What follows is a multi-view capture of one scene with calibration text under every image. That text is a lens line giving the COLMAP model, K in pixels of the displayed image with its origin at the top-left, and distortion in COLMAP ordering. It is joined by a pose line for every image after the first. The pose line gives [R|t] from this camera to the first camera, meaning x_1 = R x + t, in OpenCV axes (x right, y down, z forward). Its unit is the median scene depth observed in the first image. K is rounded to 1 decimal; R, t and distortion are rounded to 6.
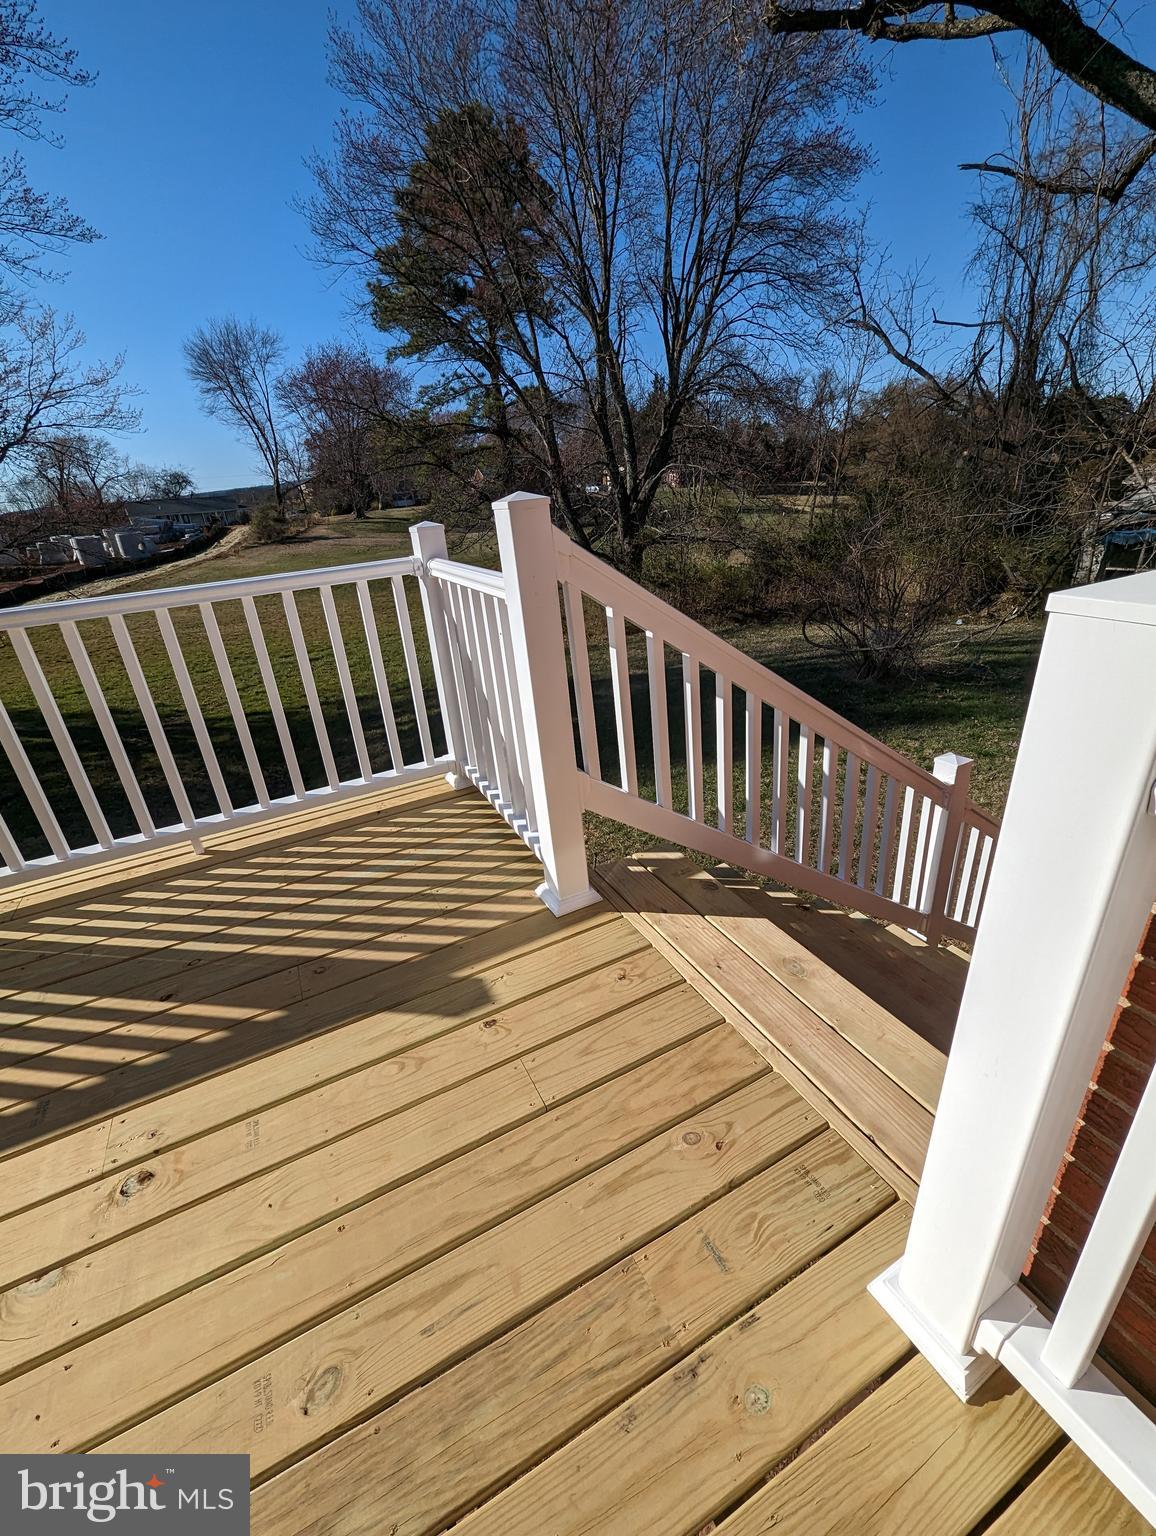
lens RADIAL K [[643.5, 0, 578.0], [0, 643.5, 768.0], [0, 0, 1]] dist [-0.001459, -0.000408]
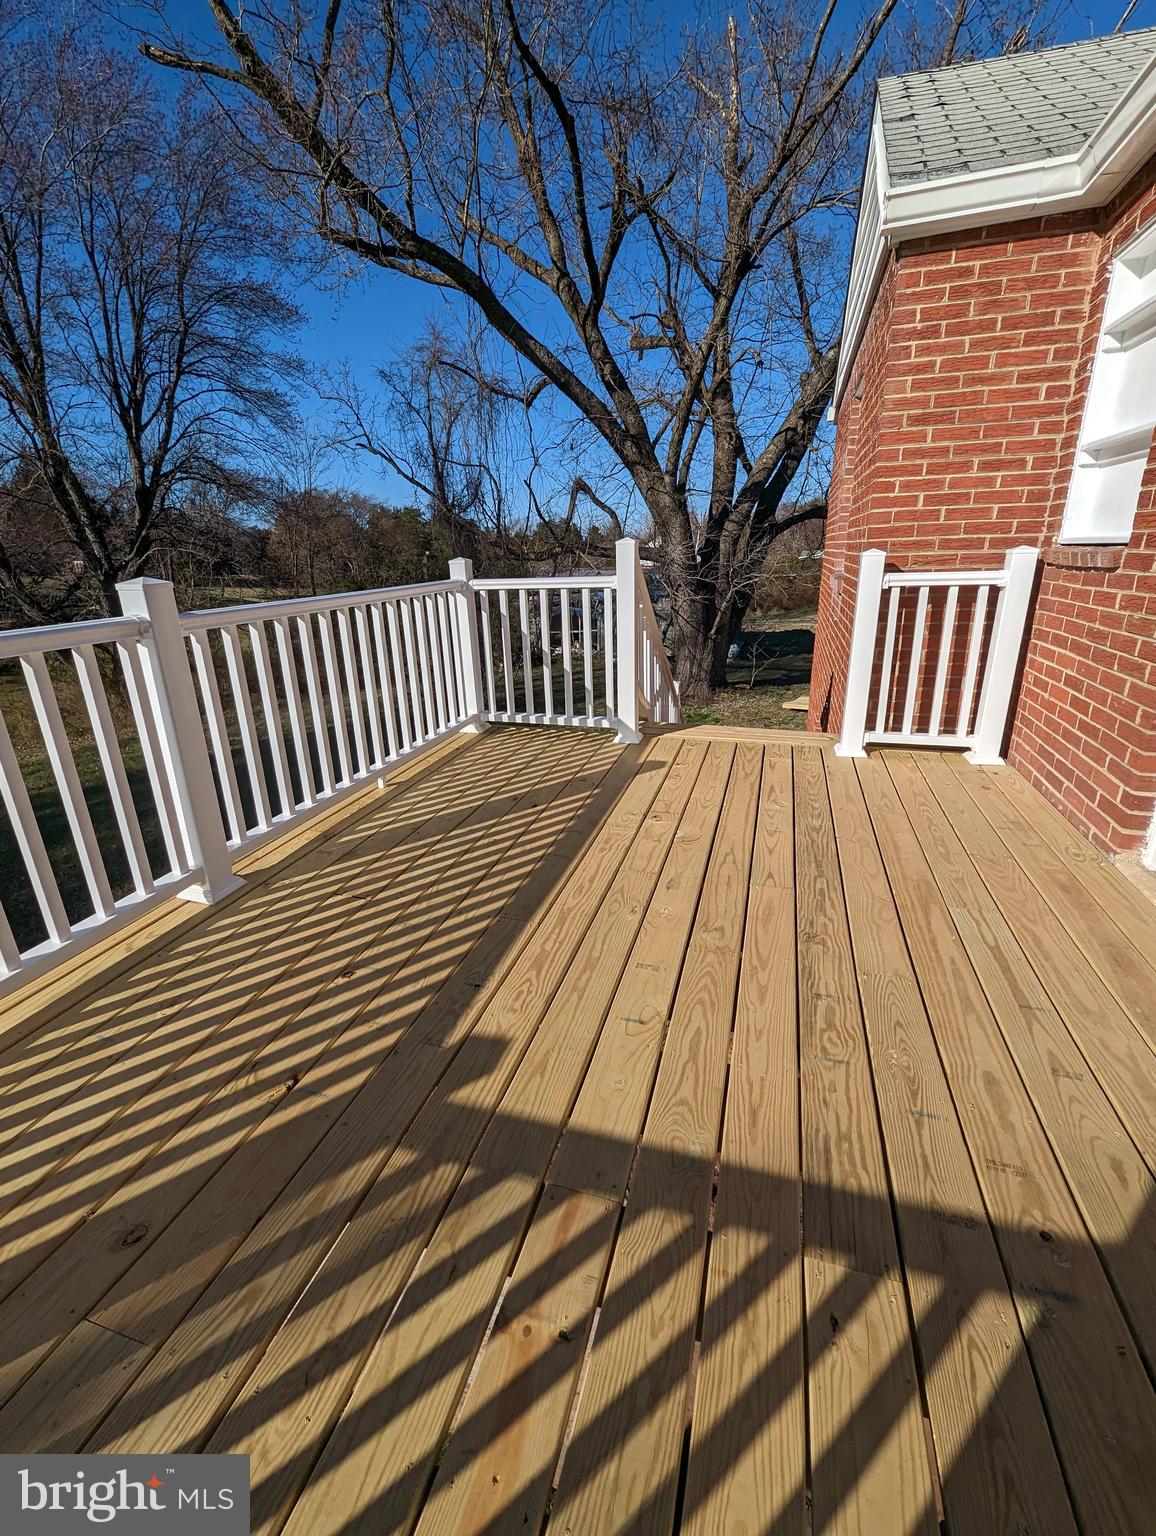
lens RADIAL K [[631.0, 0, 575.4], [0, 631.0, 770.7], [0, 0, 1]] dist [-0.004653, -0.000310]
pose [[0.700026, -0.183037, 0.690262, -1.332407], [0.264920, 0.964183, -0.012996, 0.244912], [-0.663160, 0.191962, 0.723443, -0.247394]]
